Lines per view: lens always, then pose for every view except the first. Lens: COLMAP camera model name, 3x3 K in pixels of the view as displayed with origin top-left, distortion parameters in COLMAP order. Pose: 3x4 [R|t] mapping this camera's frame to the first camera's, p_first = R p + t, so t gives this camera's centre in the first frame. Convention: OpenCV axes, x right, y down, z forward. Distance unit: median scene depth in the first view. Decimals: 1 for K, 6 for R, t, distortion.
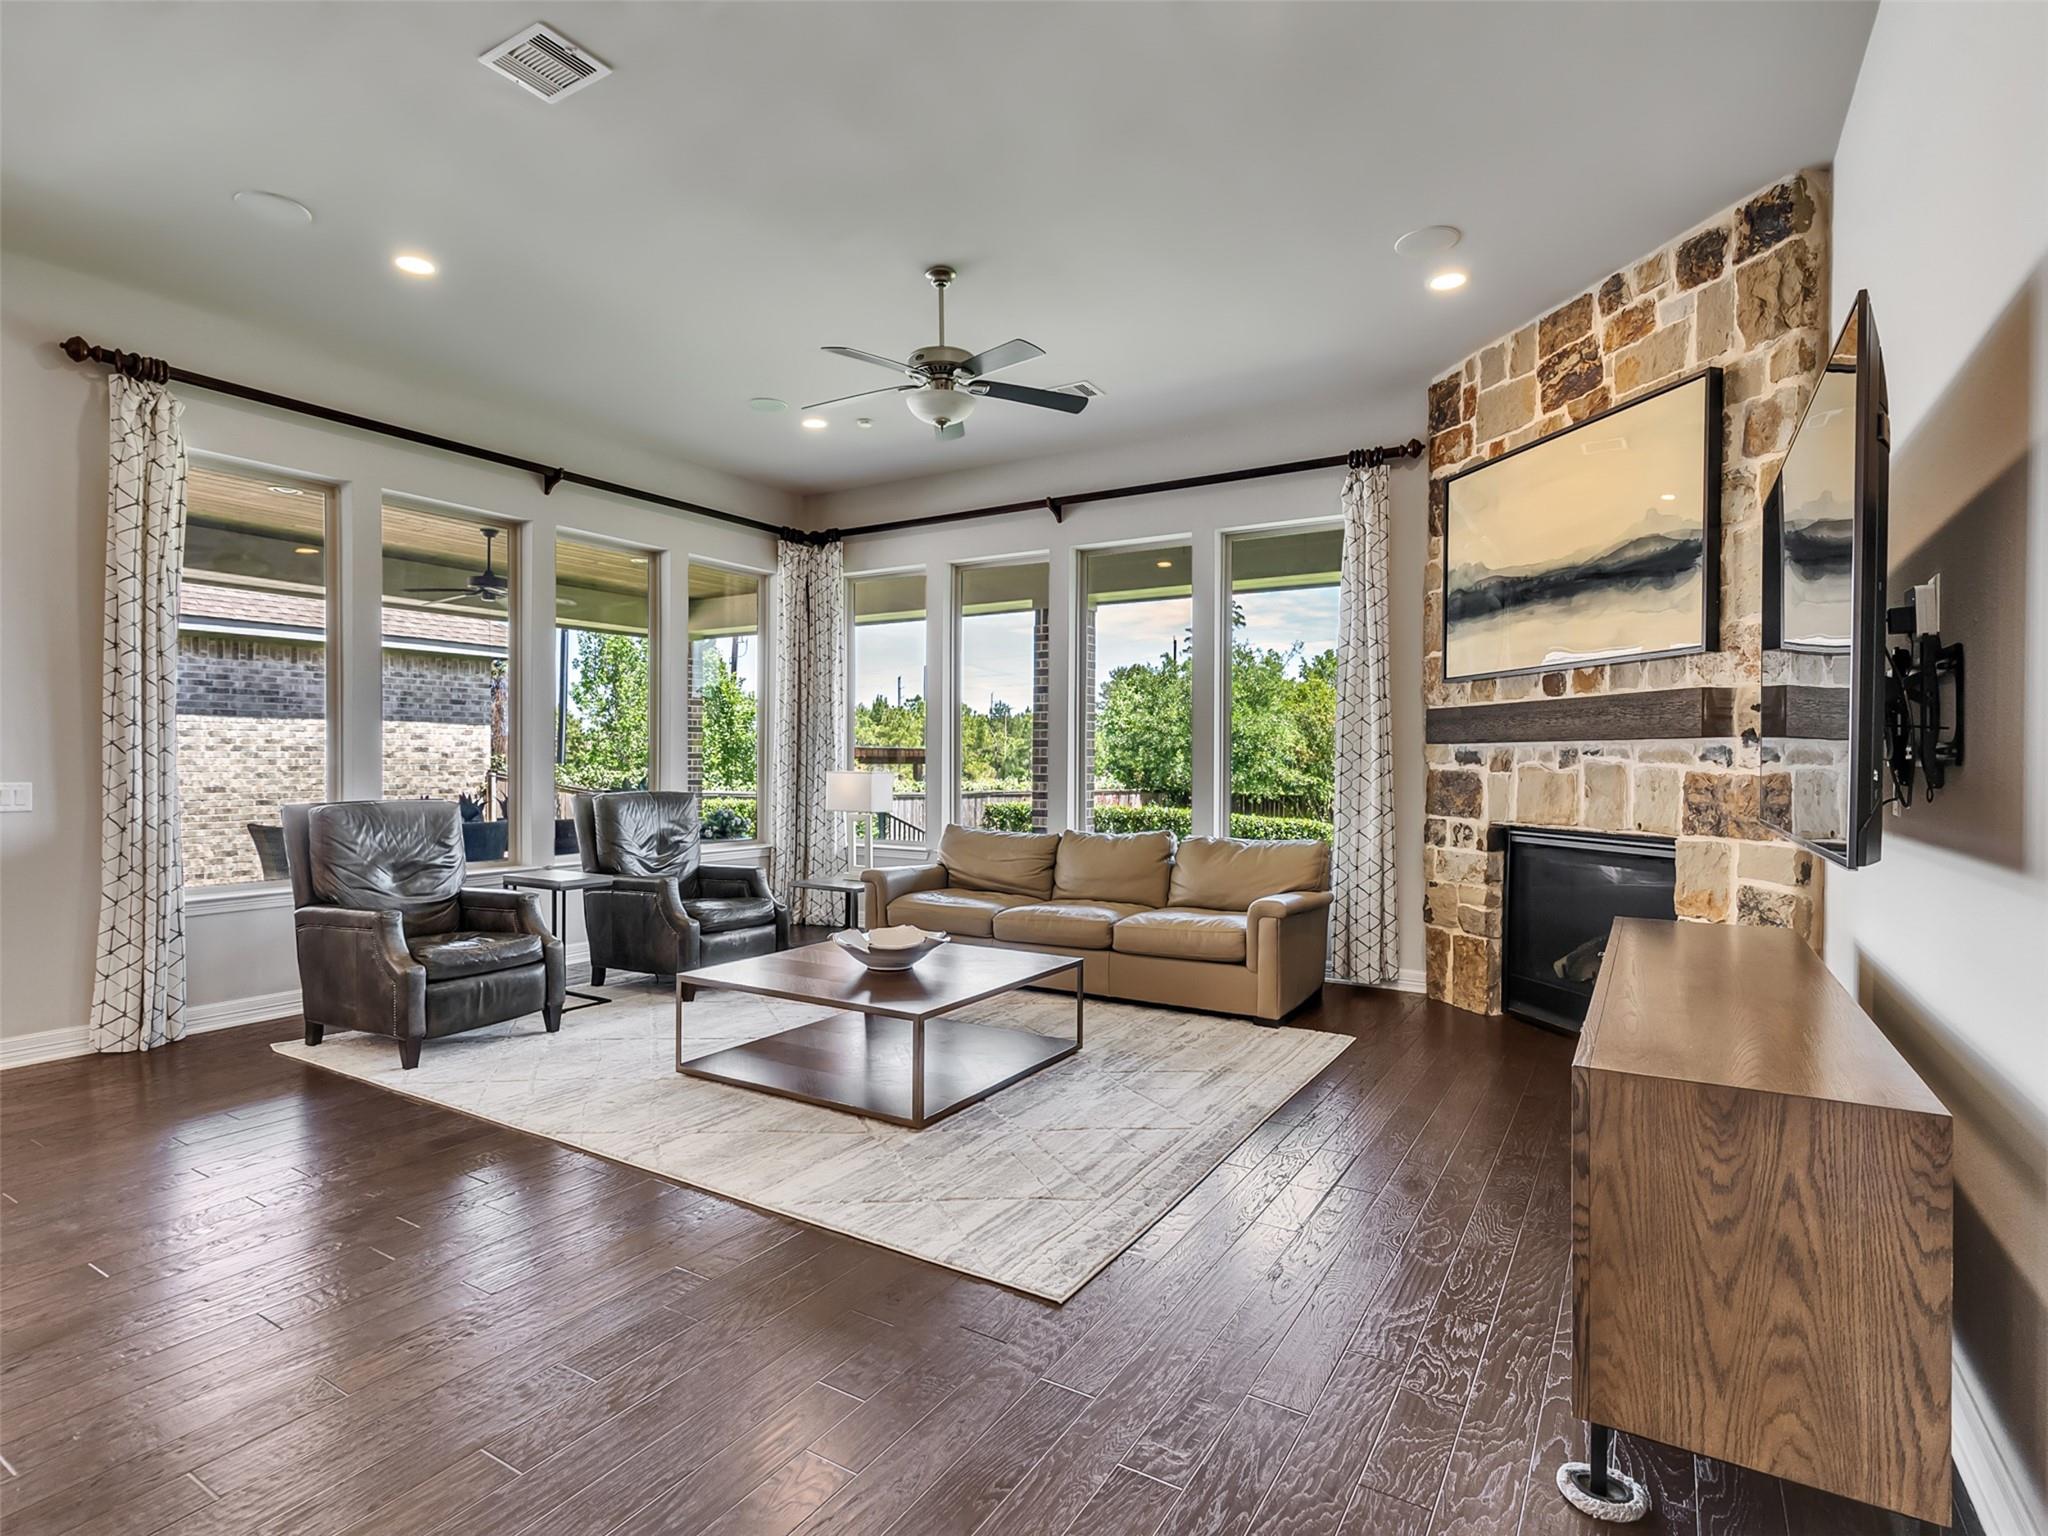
lens RADIAL K [[1046.5, 0, 1001.2], [0, 1046.5, 768.6], [0, 0, 1]] dist [-0.008826, 0.006112]
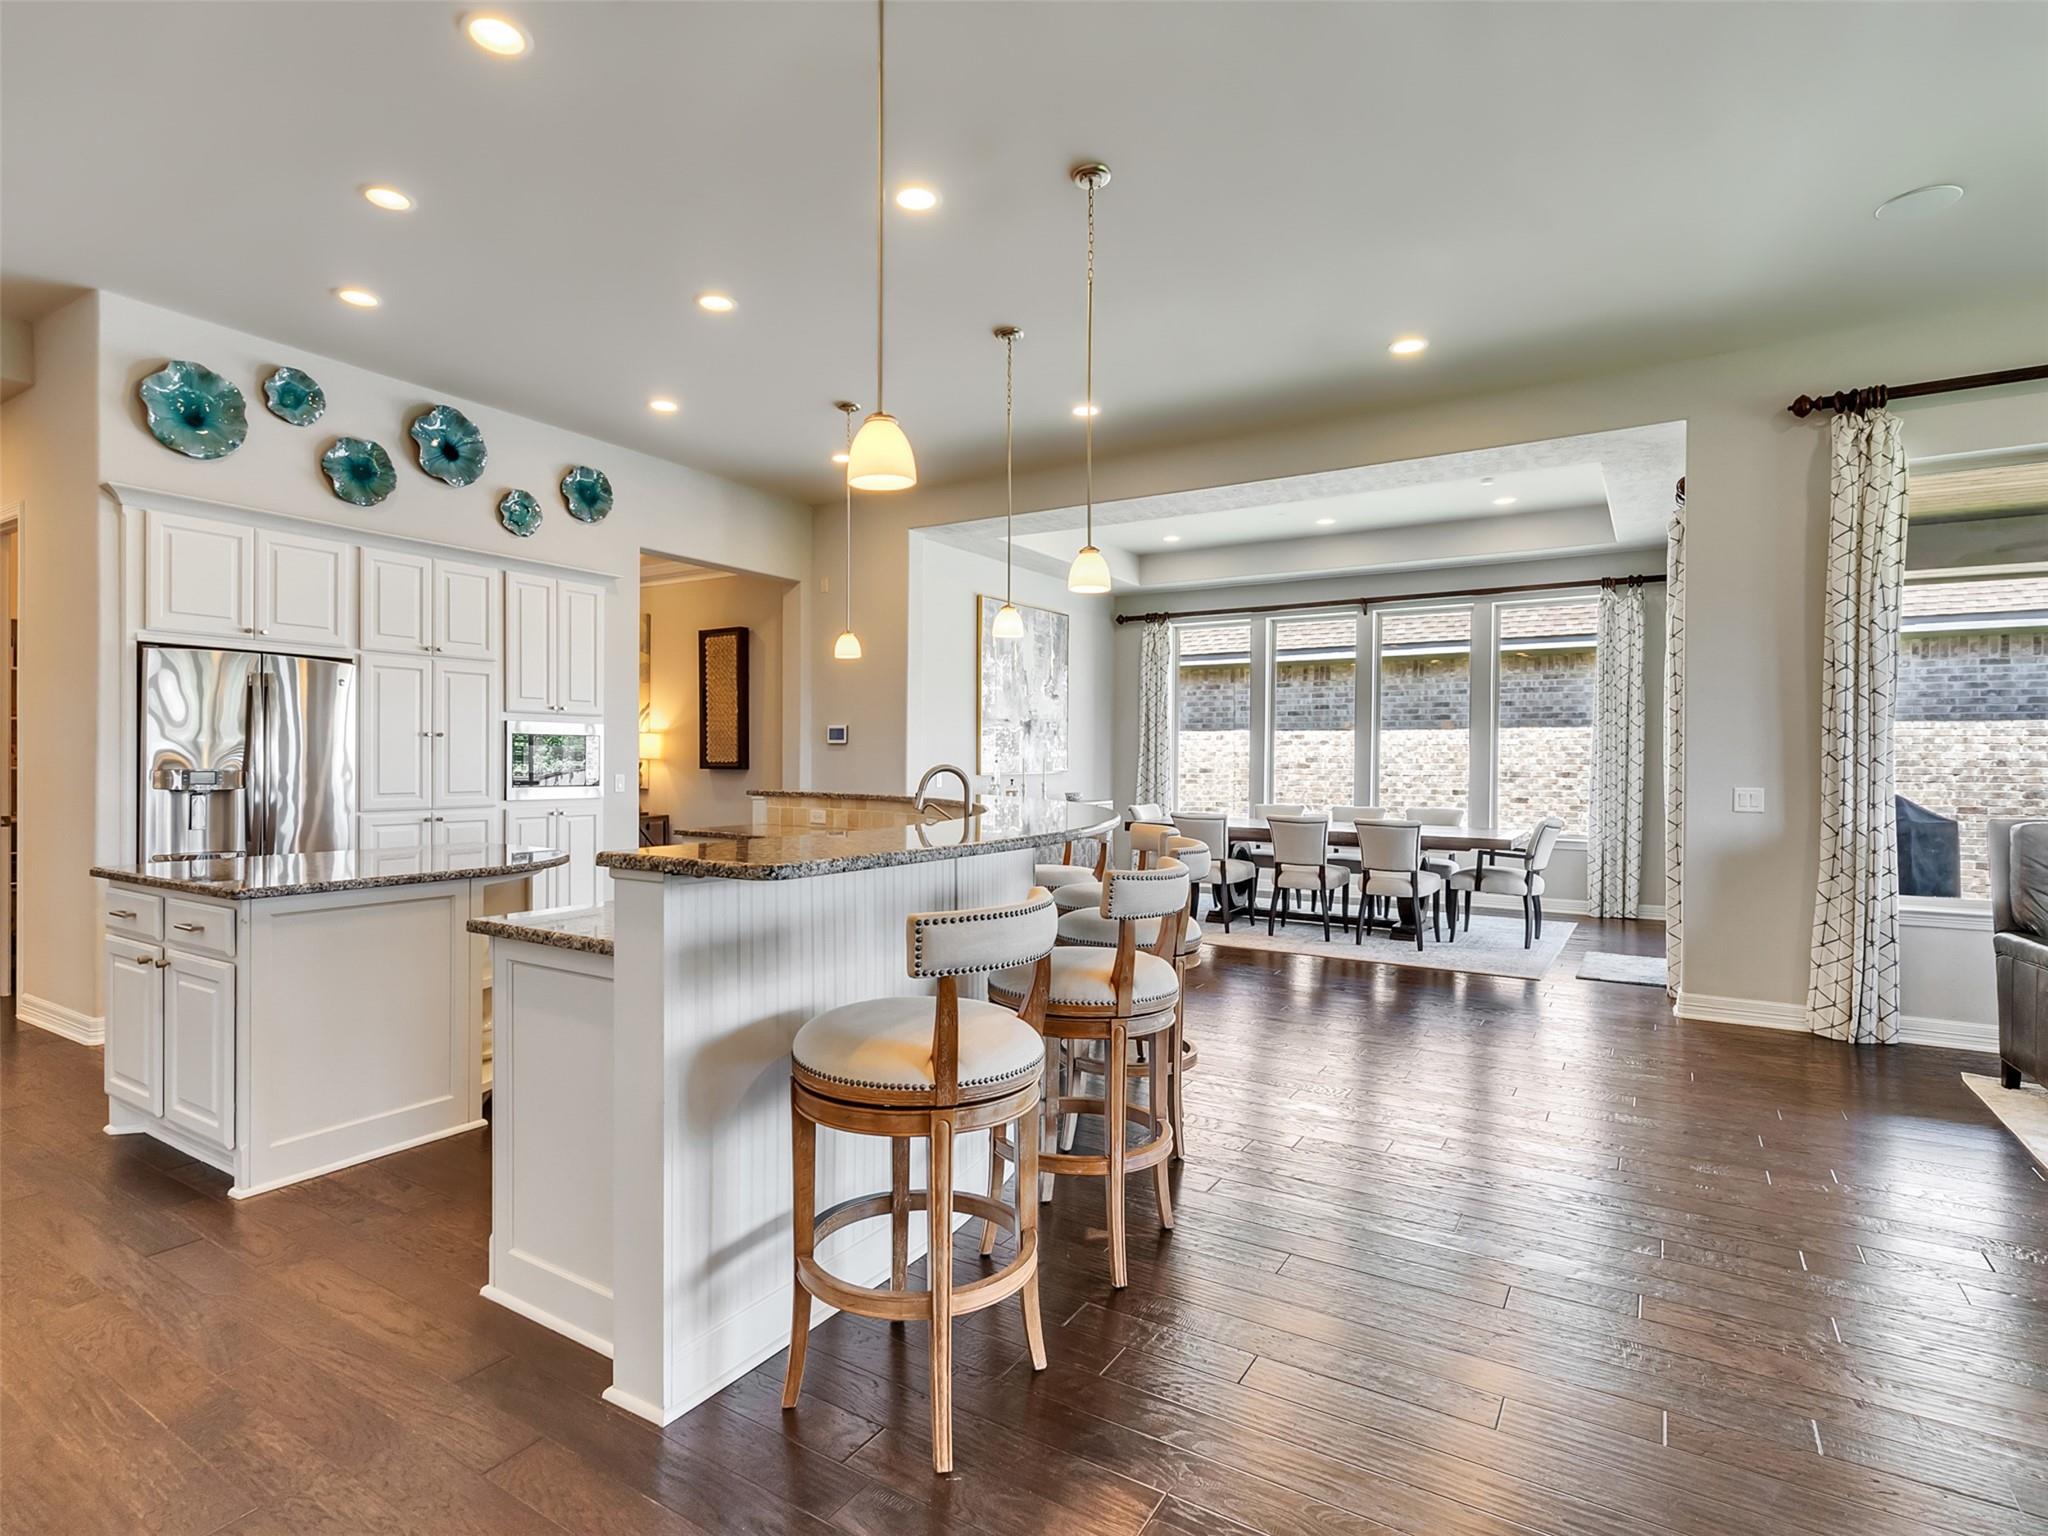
lens RADIAL K [[1046.5, 0, 994.7], [0, 1046.5, 764.7], [0, 0, 1]] dist [-0.008826, 0.006112]
pose [[-0.006250, 0.001320, -0.999980, 0.238706], [-0.013457, 0.999908, 0.001404, -0.002953], [0.999890, 0.013466, -0.006232, 0.127709]]
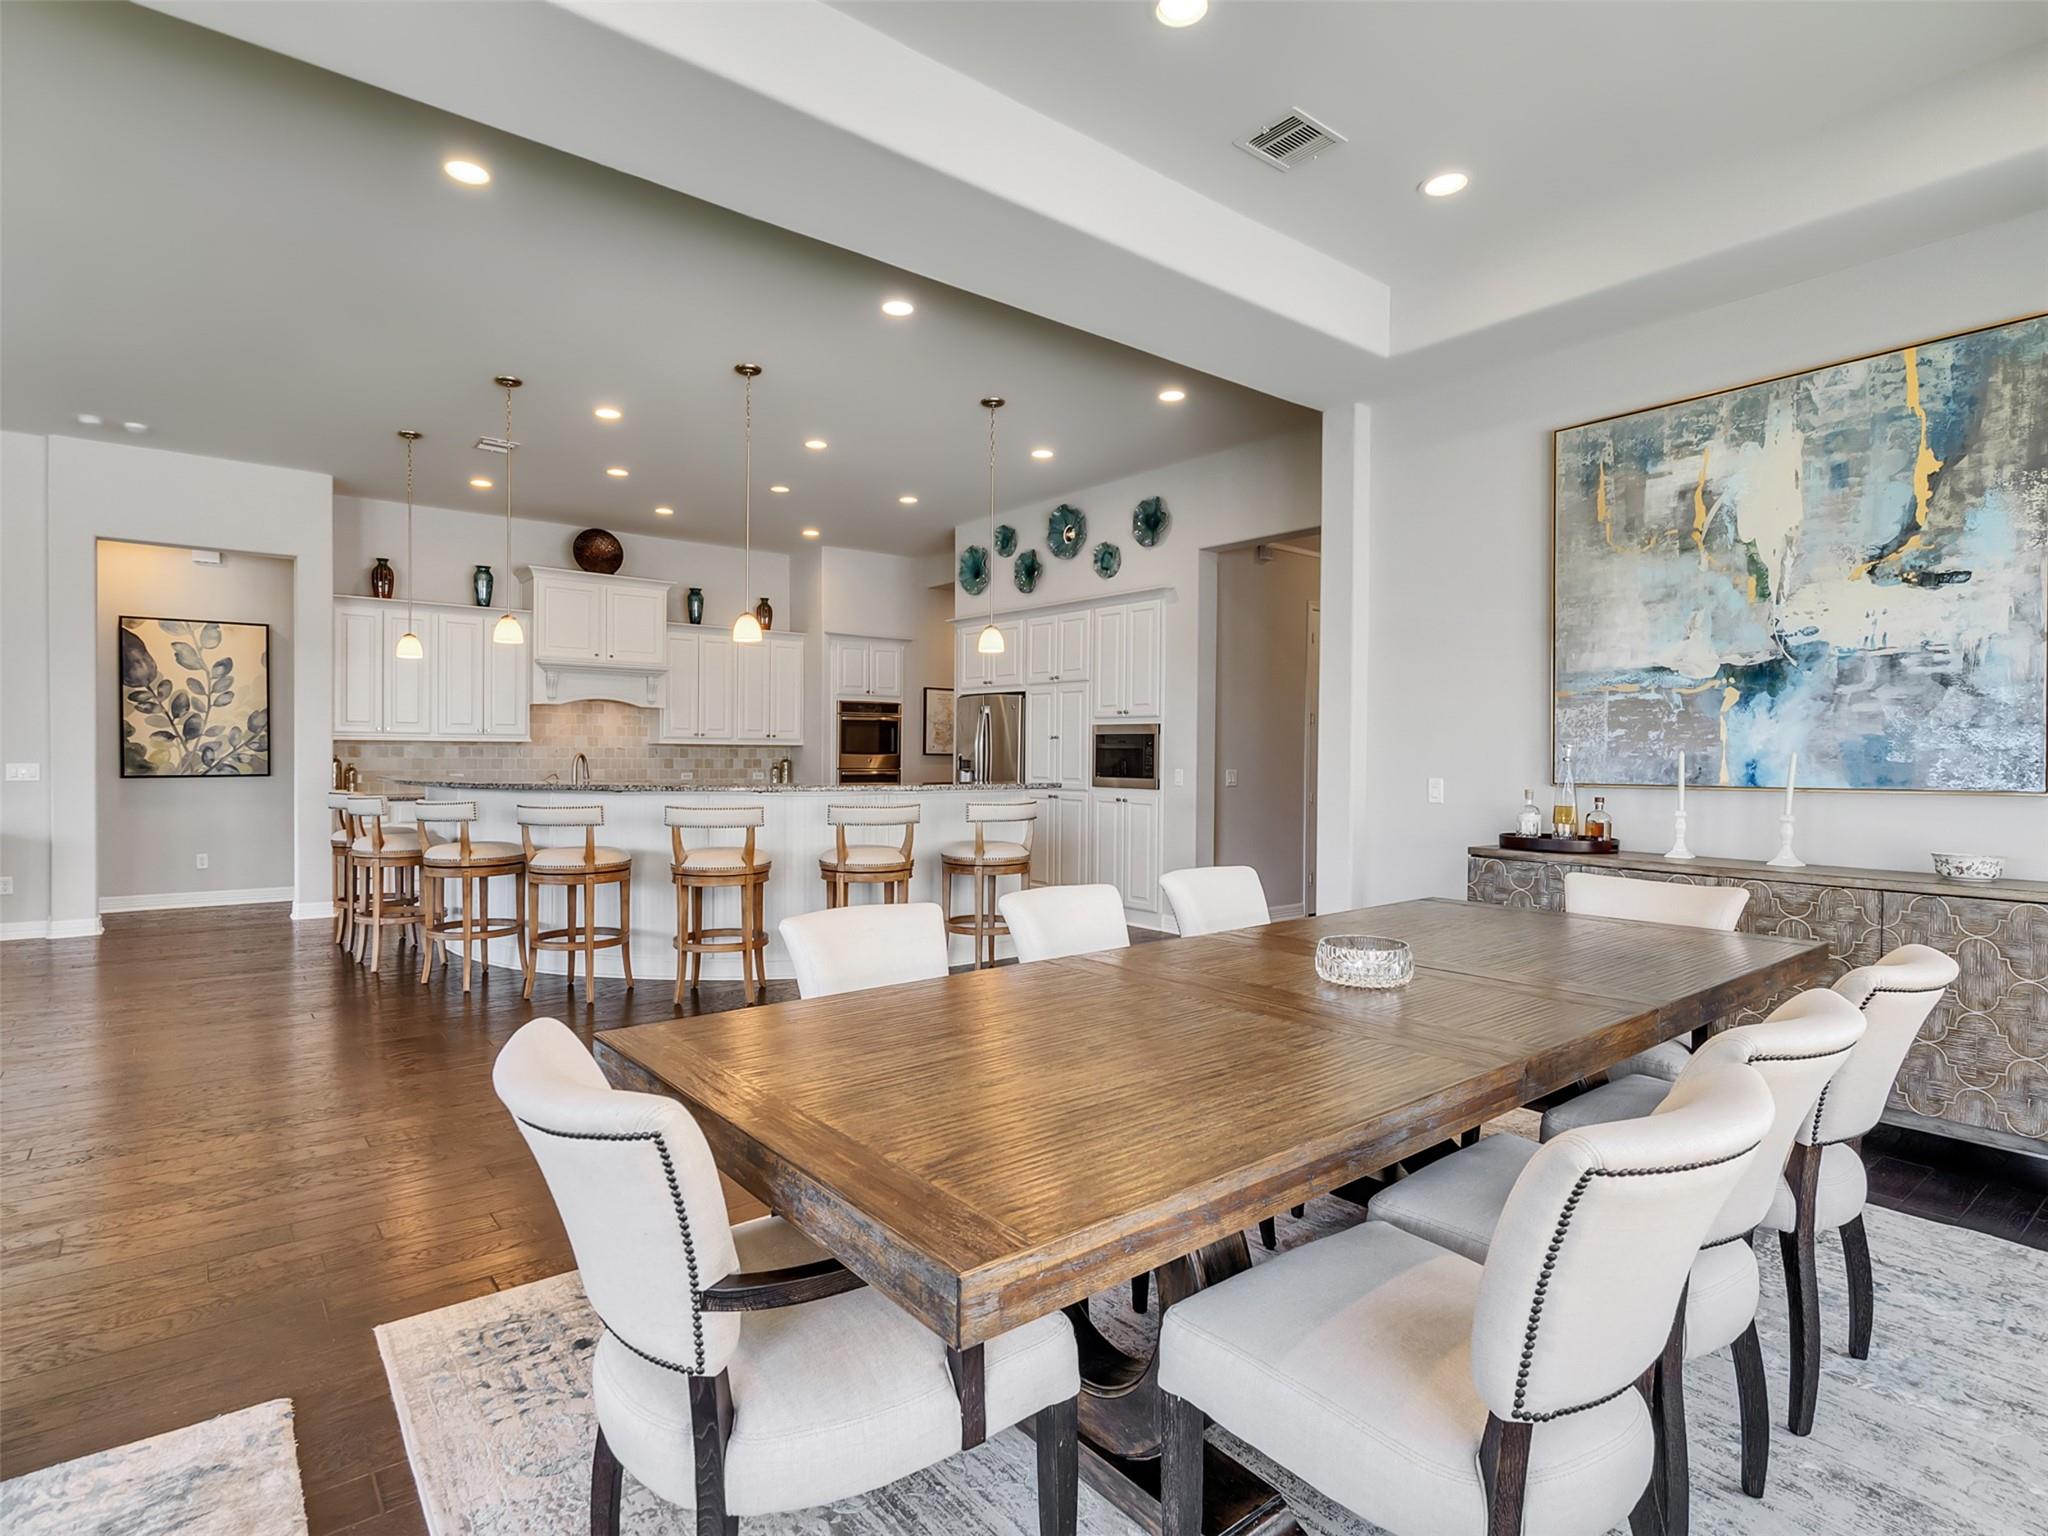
lens RADIAL K [[1046.5, 0, 1006.0], [0, 1046.5, 768.9], [0, 0, 1]] dist [-0.008826, 0.006112]
pose [[-0.942885, -0.014928, 0.332783, -1.536993], [-0.007666, 0.999703, 0.023125, -0.015440], [-0.333030, 0.019253, -0.942720, 1.177950]]
